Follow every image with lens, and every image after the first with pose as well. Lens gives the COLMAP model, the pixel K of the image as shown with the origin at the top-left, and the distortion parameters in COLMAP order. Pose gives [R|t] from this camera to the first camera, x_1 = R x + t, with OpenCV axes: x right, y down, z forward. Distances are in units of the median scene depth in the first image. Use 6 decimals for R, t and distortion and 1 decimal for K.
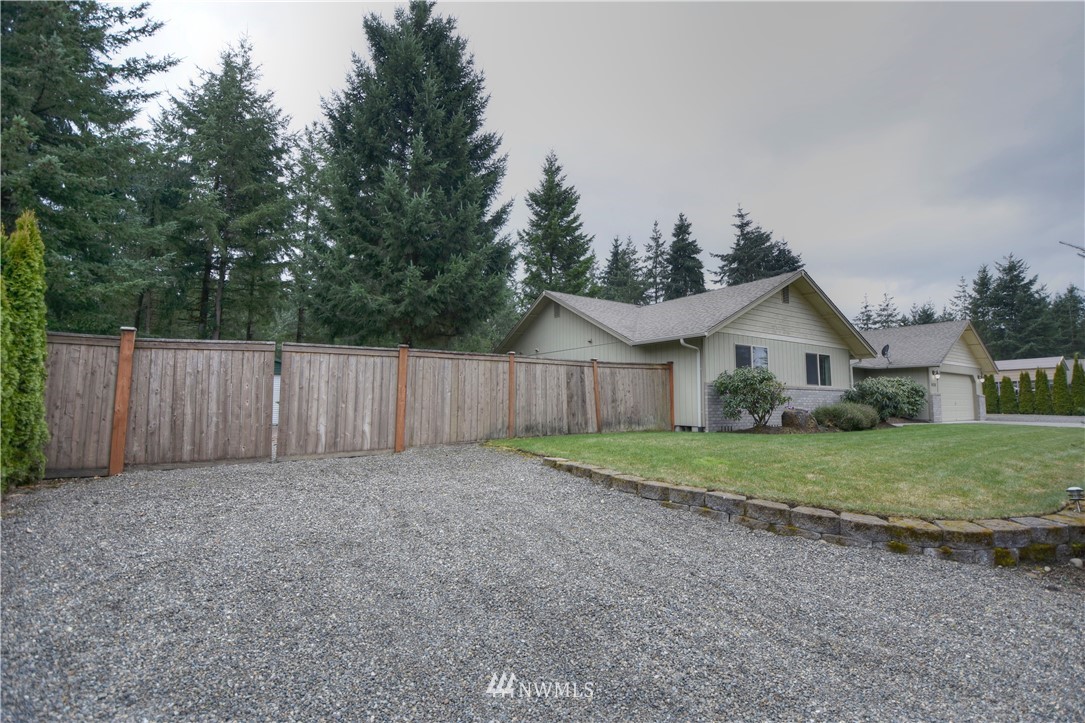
lens RADIAL K [[470.5, 0, 536.1], [0, 470.5, 363.3], [0, 0, 1]] dist [-0.026692, -0.001056]
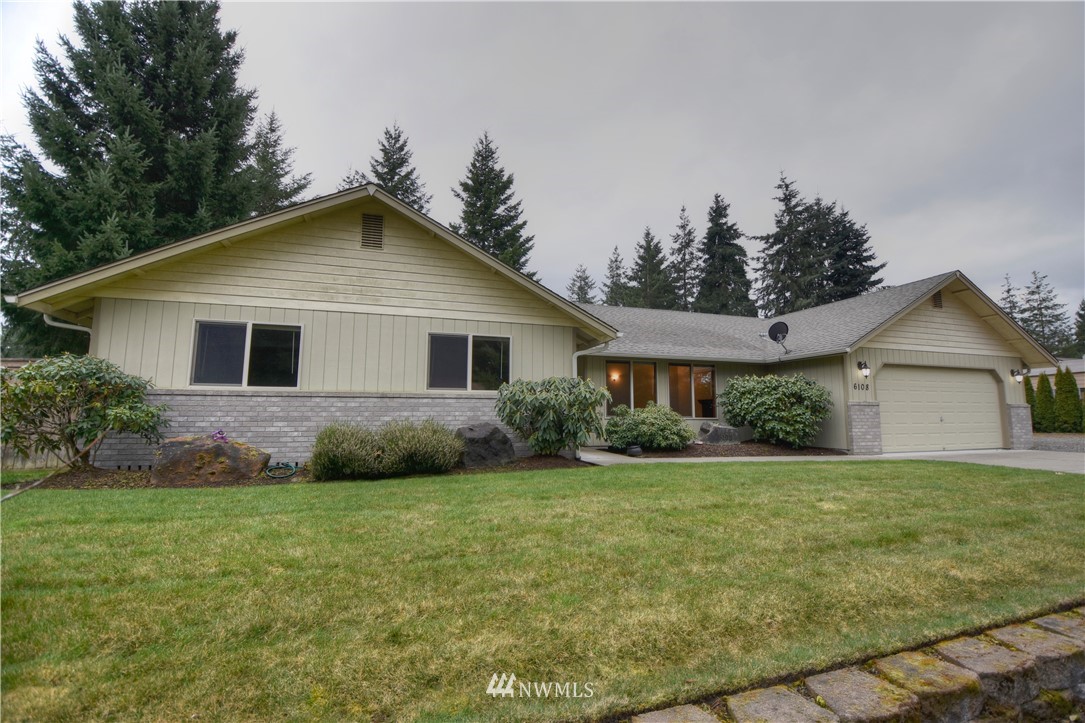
lens RADIAL K [[470.5, 0, 542.6], [0, 470.5, 367.3], [0, 0, 1]] dist [-0.026692, -0.001056]
pose [[0.968858, -0.033066, -0.245399, 0.218094], [0.026459, 0.999194, -0.030175, 0.010268], [0.246199, 0.022742, 0.968952, 0.123439]]
